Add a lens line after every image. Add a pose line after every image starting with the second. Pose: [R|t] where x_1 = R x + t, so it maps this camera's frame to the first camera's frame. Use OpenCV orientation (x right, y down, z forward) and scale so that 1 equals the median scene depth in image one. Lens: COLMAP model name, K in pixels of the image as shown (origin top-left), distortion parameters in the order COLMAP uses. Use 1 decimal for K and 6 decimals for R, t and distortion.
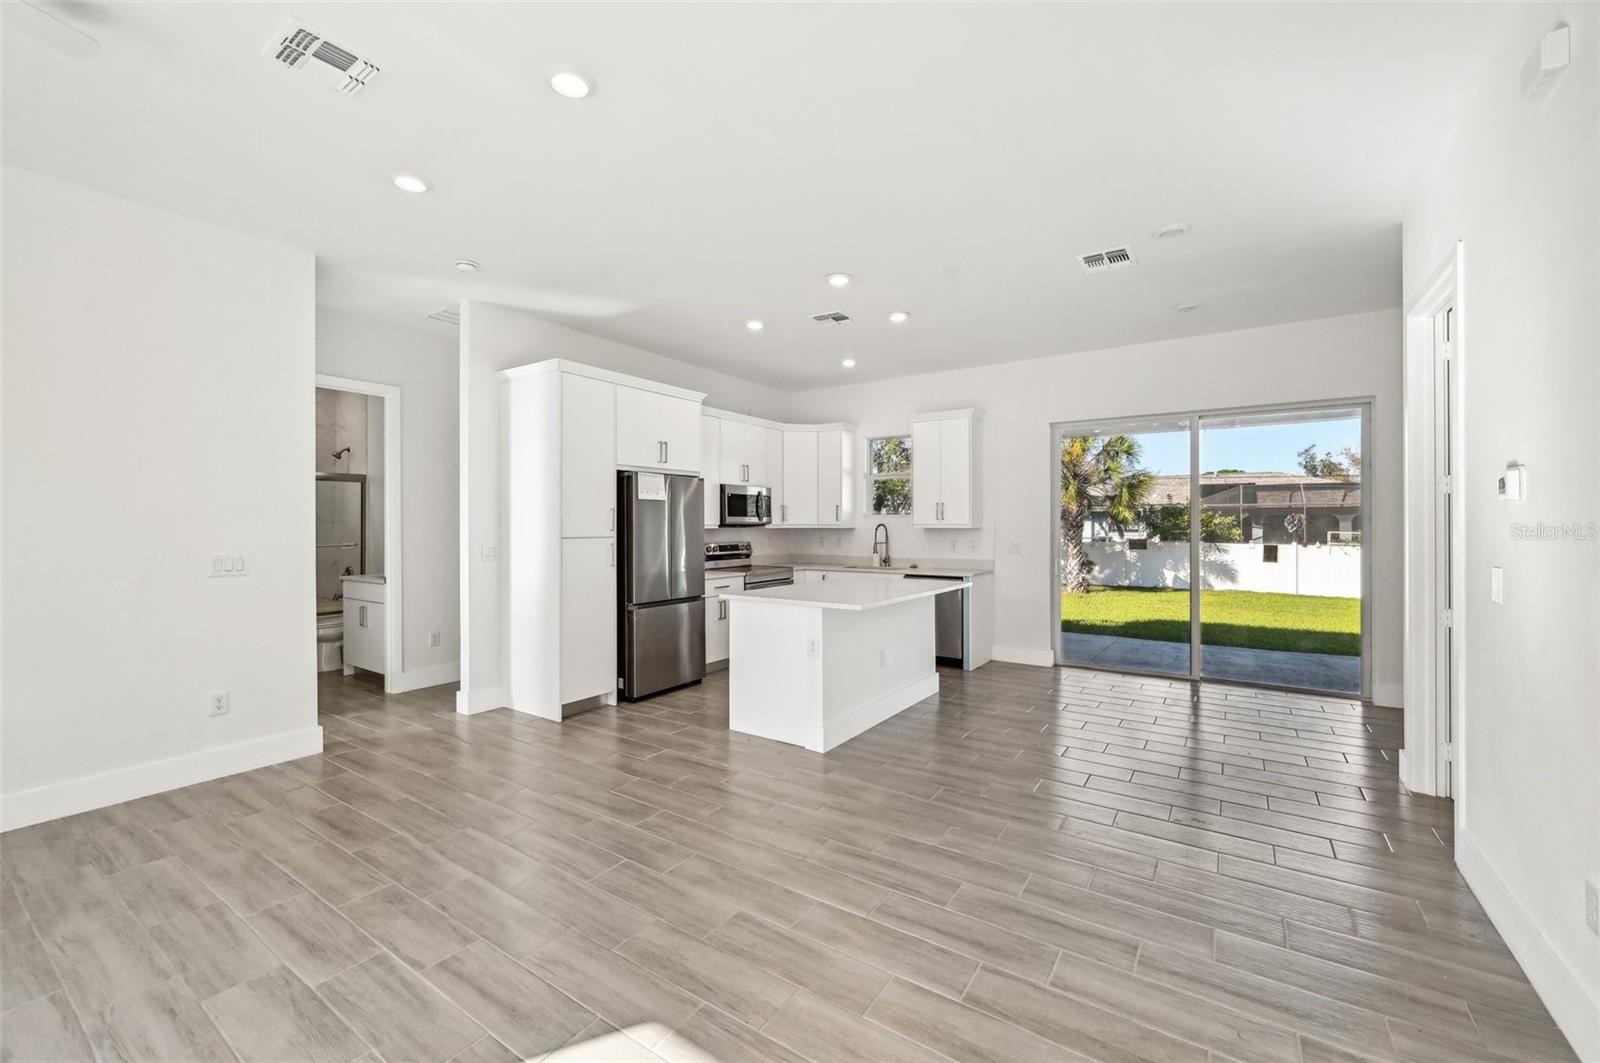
lens RADIAL K [[646.4, 0, 792.6], [0, 646.4, 531.1], [0, 0, 1]] dist [-0.000059, 0.001108]
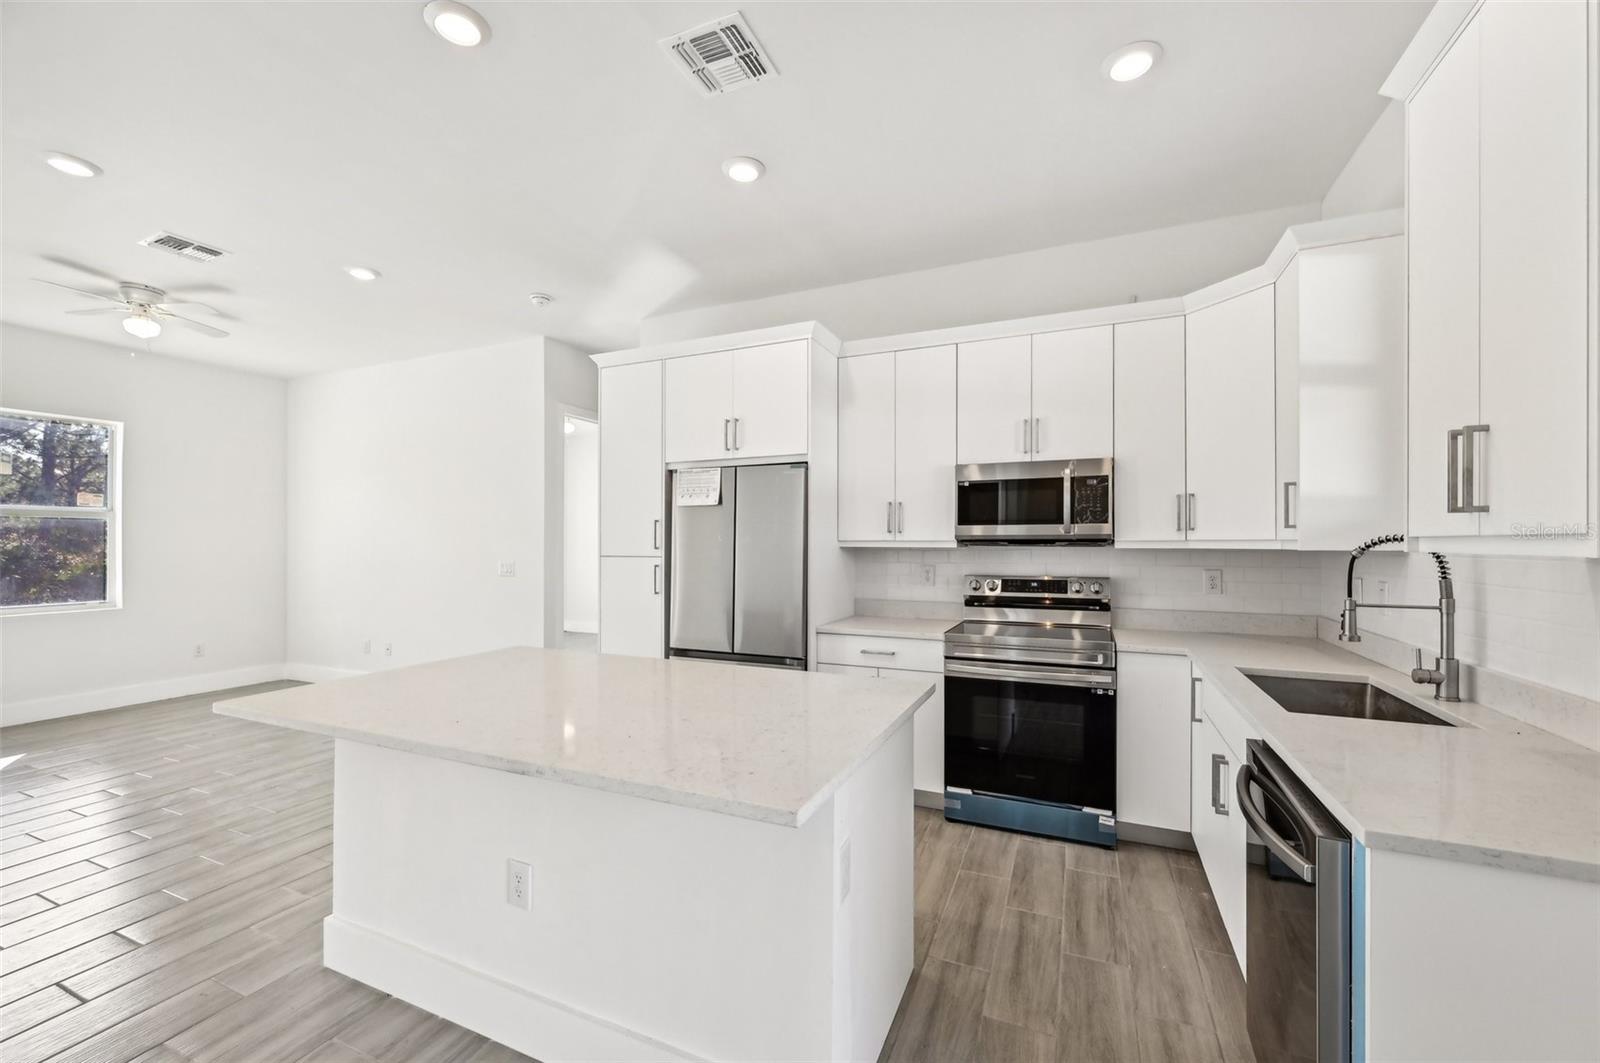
lens RADIAL K [[646.4, 0, 791.4], [0, 646.4, 529.4], [0, 0, 1]] dist [-0.000059, 0.001108]
pose [[0.182322, -0.018178, -0.983071, 0.387355], [-0.009004, 0.999756, -0.020156, -0.006770], [0.983198, 0.012526, 0.182114, 0.758836]]
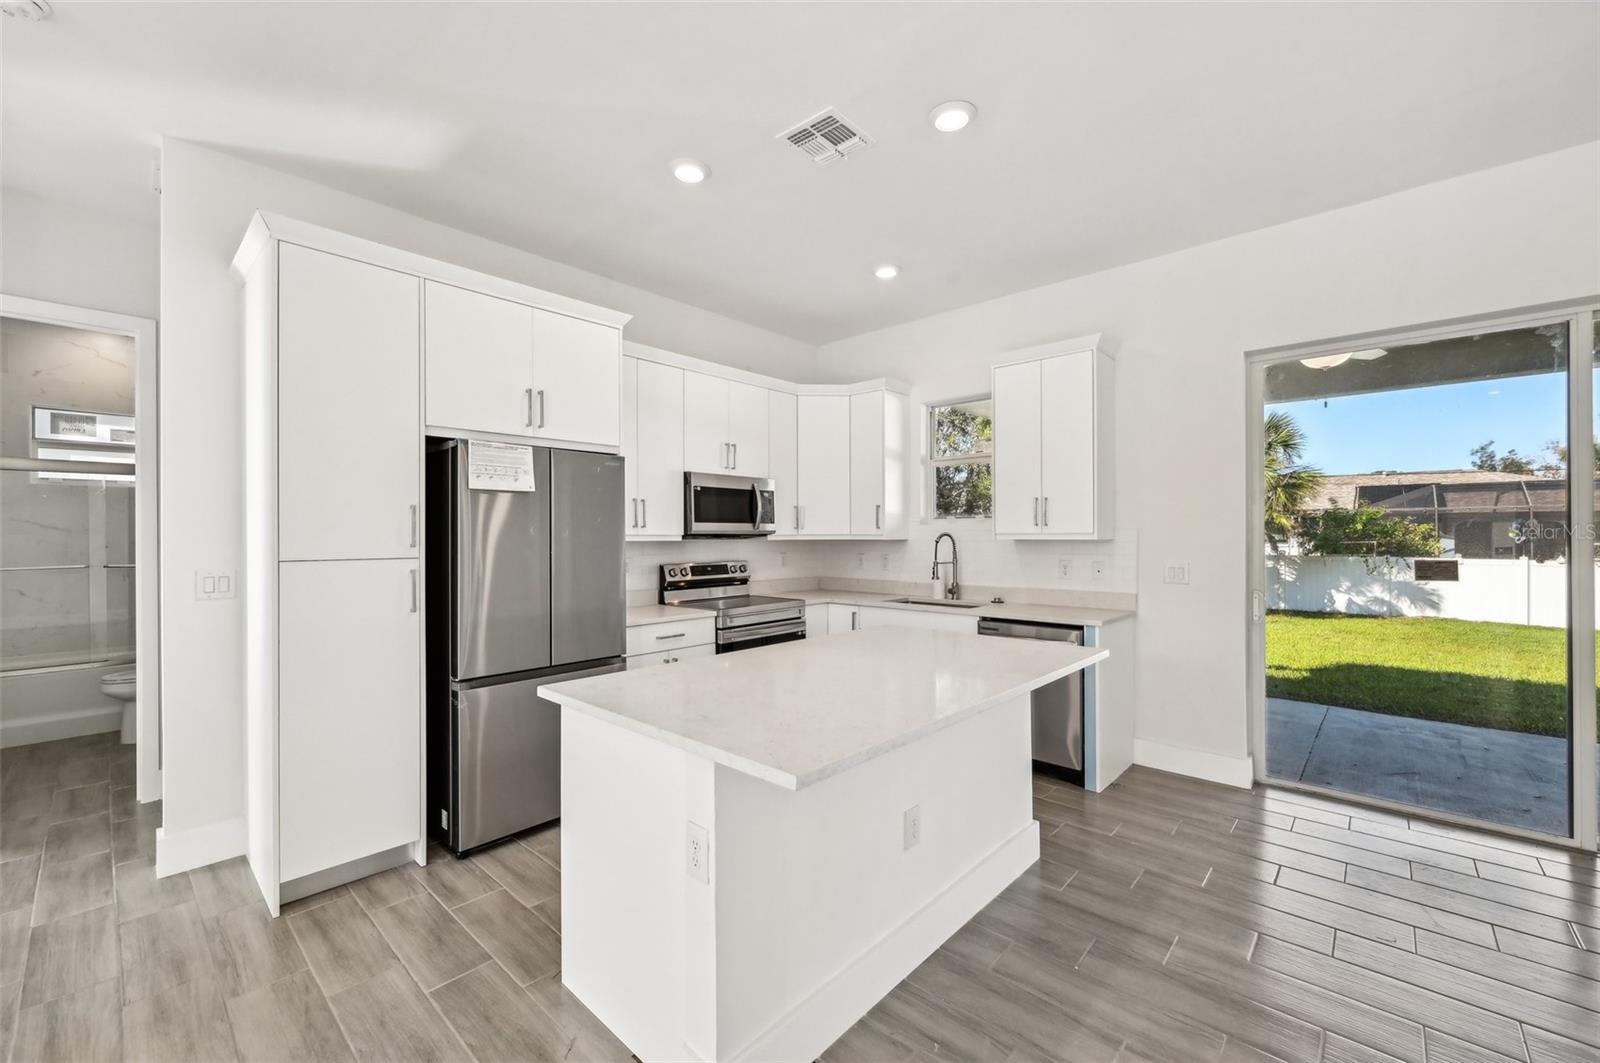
lens RADIAL K [[646.4, 0, 797.4], [0, 646.4, 538.2], [0, 0, 1]] dist [-0.000059, 0.001108]
pose [[0.990590, -0.000216, -0.136861, 0.086561], [-0.000345, 0.999992, -0.004079, -0.003961], [0.136861, 0.004087, 0.990582, 0.376945]]
